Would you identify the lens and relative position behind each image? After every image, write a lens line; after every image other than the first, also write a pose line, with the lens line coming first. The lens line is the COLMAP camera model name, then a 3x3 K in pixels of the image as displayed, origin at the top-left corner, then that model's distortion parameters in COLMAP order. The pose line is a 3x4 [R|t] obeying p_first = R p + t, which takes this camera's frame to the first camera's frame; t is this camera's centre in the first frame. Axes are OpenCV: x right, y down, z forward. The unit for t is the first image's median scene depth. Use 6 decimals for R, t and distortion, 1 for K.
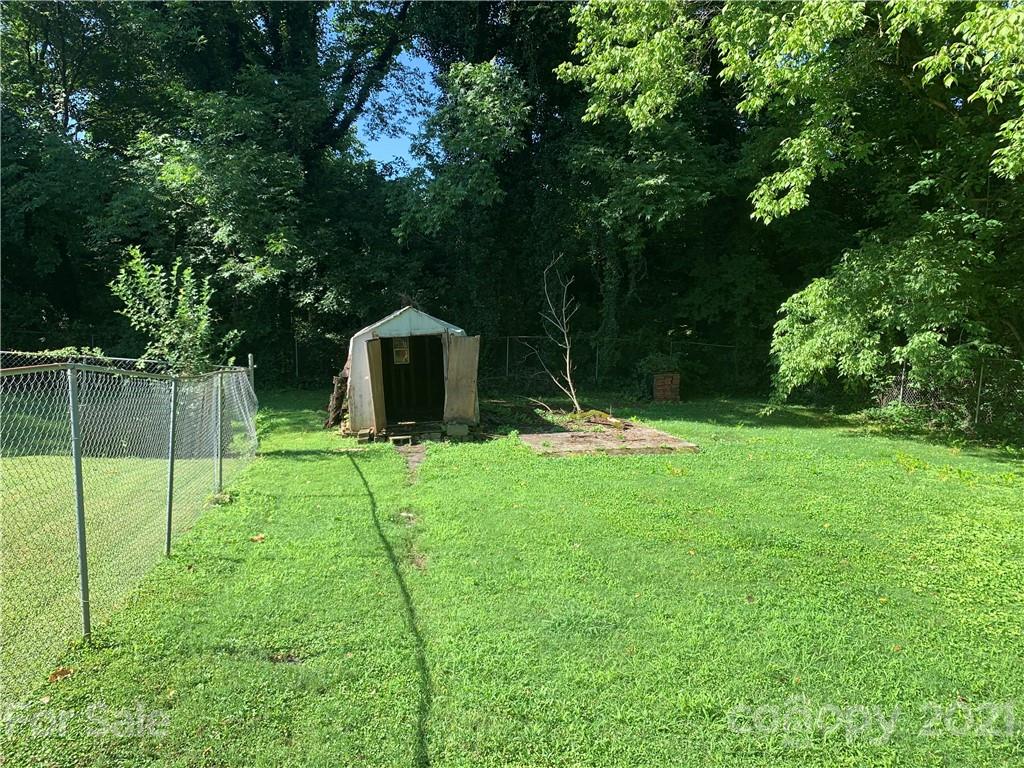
lens RADIAL K [[781.8, 0, 501.7], [0, 781.8, 376.1], [0, 0, 1]] dist [0.029500, -0.031626]
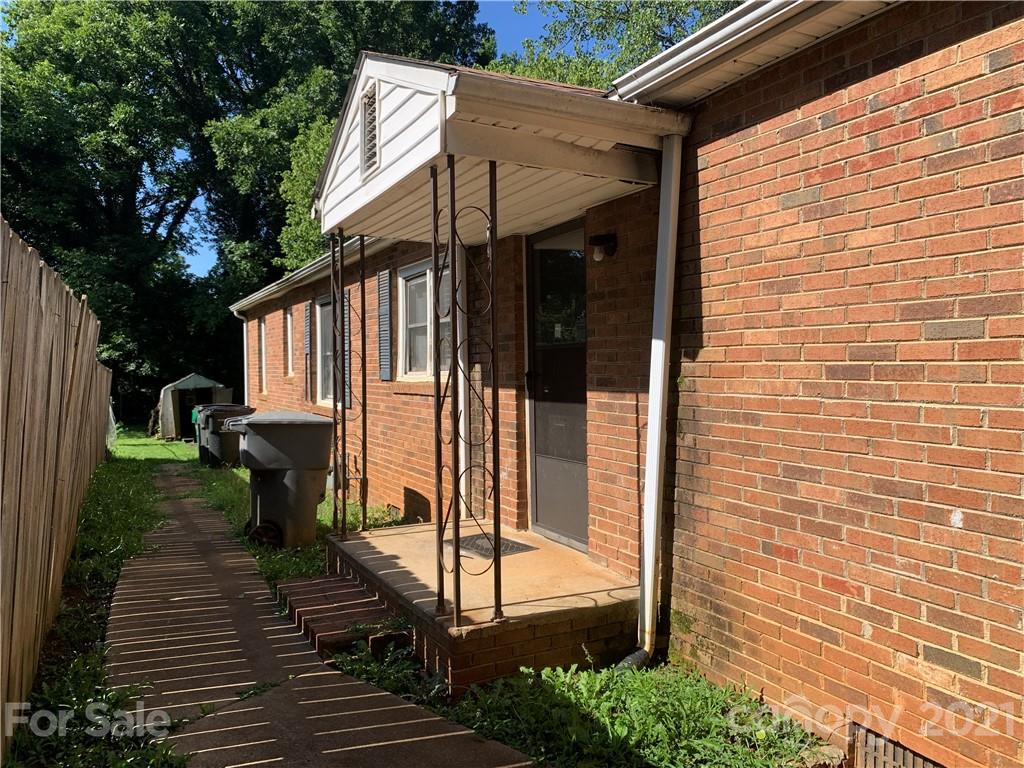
lens RADIAL K [[781.8, 0, 498.6], [0, 781.8, 359.8], [0, 0, 1]] dist [0.029500, -0.031626]
pose [[0.972271, 0.007922, 0.233724, 0.130490], [0.014218, 0.995575, -0.092892, 0.056441], [-0.233426, 0.093640, 0.967855, -0.873828]]
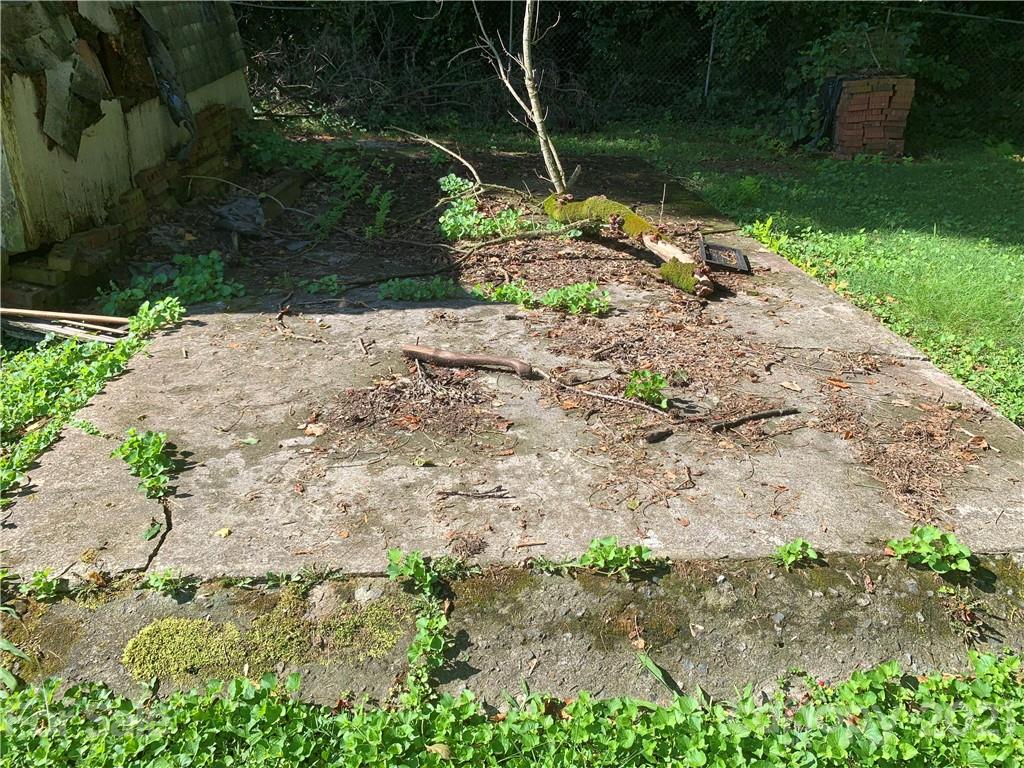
lens RADIAL K [[781.8, 0, 515.4], [0, 781.8, 387.1], [0, 0, 1]] dist [0.029500, -0.031626]
pose [[0.987868, 0.079172, -0.133596, 0.113257], [-0.029098, 0.939413, 0.341550, 0.013921], [0.152543, -0.333519, 0.930320, 0.649613]]
